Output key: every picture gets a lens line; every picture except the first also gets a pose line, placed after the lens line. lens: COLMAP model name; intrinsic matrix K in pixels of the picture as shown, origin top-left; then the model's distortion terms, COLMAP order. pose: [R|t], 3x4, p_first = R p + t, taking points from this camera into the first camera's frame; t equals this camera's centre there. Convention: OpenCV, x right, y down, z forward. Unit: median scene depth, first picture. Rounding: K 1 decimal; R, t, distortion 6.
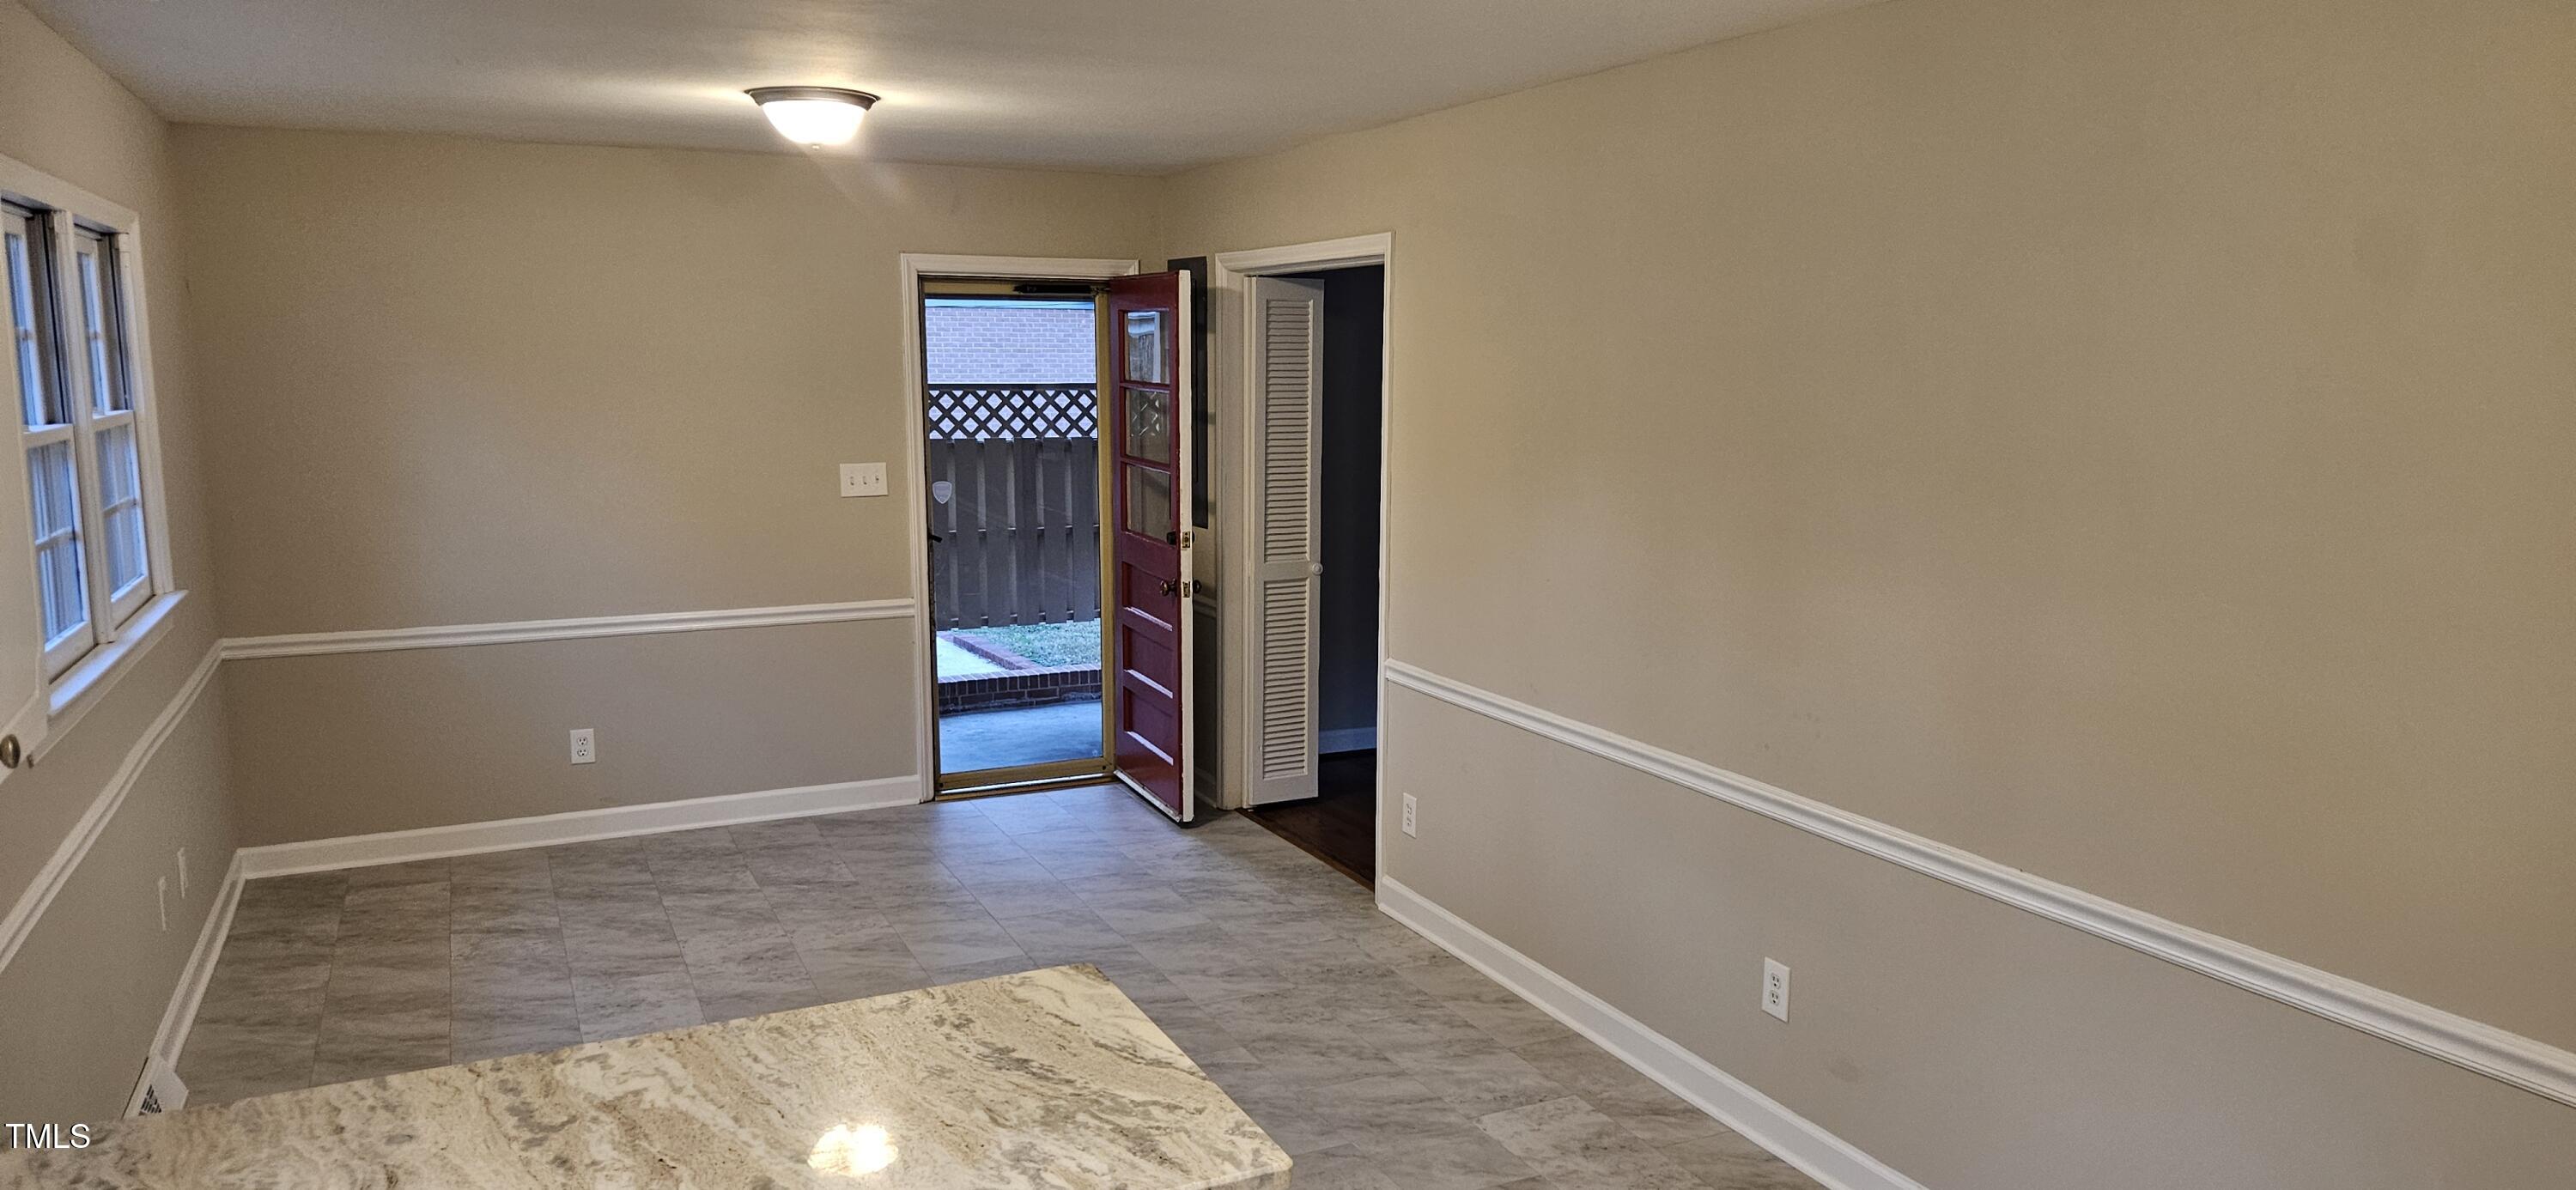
lens RADIAL K [[1718.3, 0, 1288.0], [0, 1718.3, 595.0], [0, 0, 1]] dist [0.066396, -0.070052]
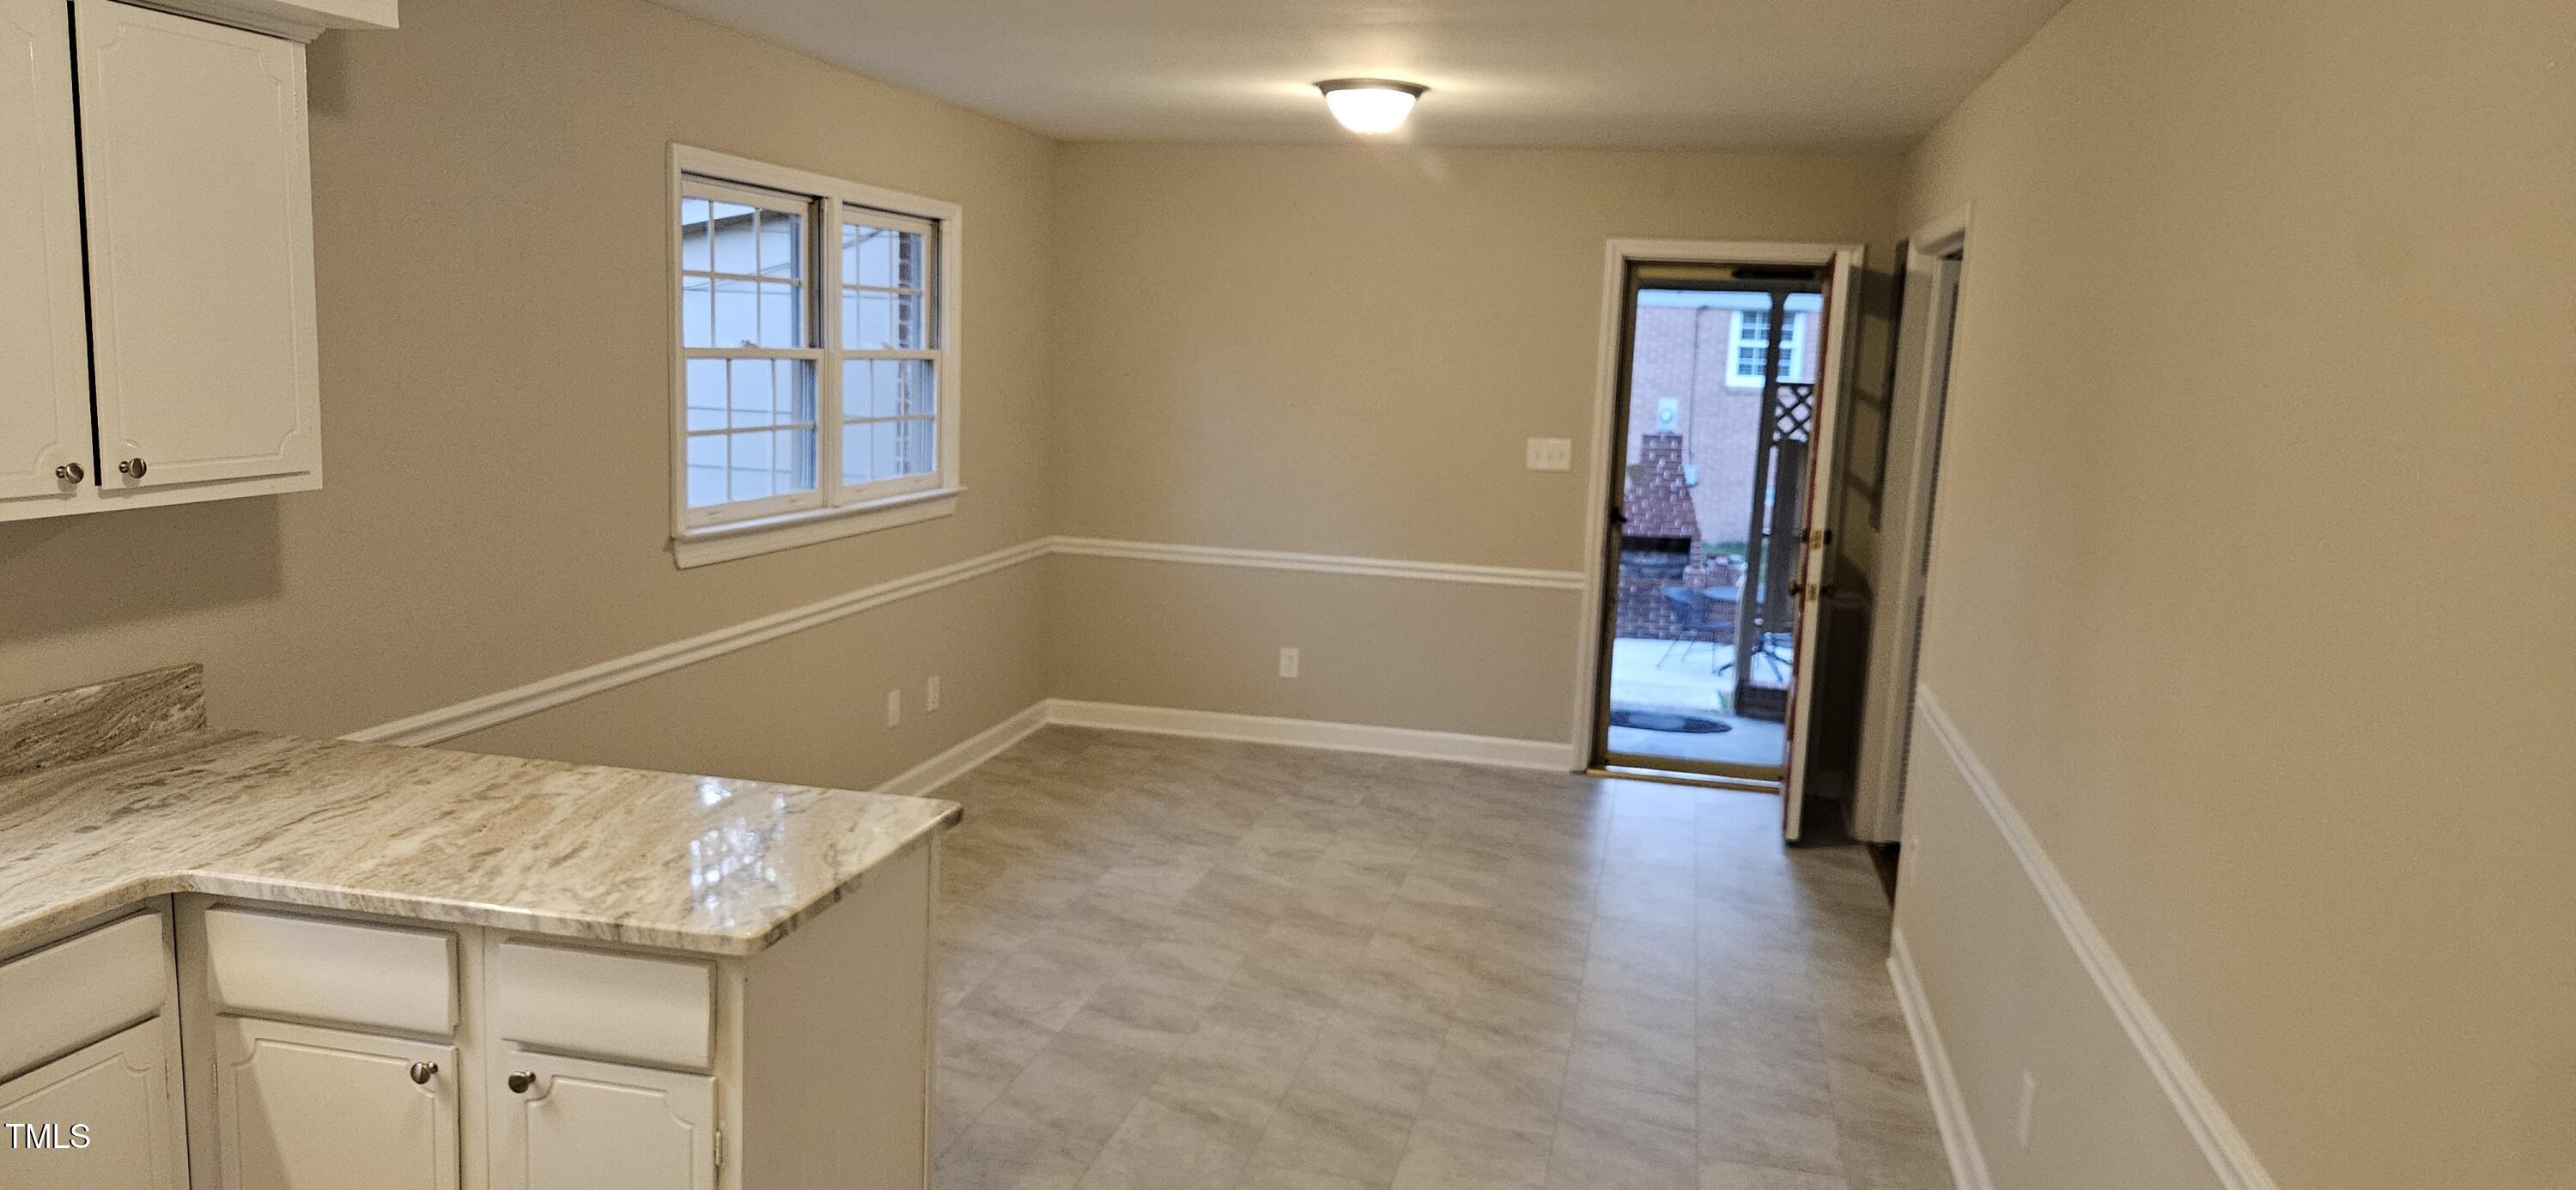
lens RADIAL K [[1718.3, 0, 1288.0], [0, 1718.3, 595.0], [0, 0, 1]] dist [0.066396, -0.070052]
pose [[0.783035, 0.119872, -0.610317, 0.355495], [-0.126421, 0.991443, 0.032531, 0.004746], [0.608994, 0.051684, 0.791489, 0.100780]]
